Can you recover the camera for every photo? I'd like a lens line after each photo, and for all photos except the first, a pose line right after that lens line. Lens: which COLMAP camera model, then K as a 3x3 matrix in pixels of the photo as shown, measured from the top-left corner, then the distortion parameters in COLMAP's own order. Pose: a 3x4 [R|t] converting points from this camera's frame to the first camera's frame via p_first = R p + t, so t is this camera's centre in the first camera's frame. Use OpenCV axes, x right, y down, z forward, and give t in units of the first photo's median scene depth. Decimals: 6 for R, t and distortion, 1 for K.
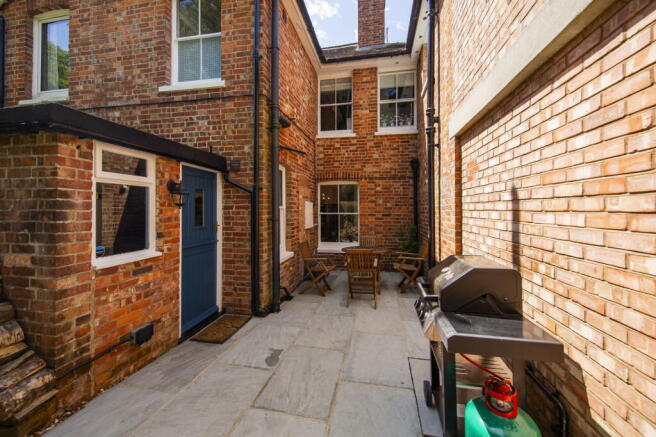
lens RADIAL K [[263.0, 0, 327.0], [0, 263.0, 211.3], [0, 0, 1]] dist [0.013291, 0.000013]
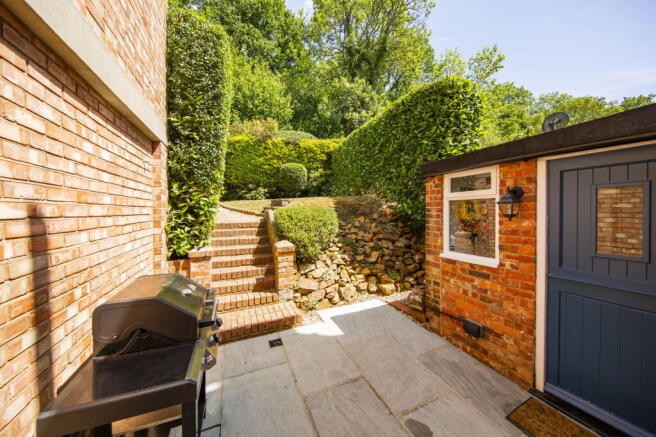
lens RADIAL K [[222.4, 0, 328.5], [0, 222.4, 214.5], [0, 0, 1]] dist [-0.013170, -0.000165]
pose [[-0.821616, 0.010683, -0.569942, 0.391630], [0.000199, 0.999830, 0.018454, -0.051385], [0.570042, 0.015049, -0.821478, 1.553295]]
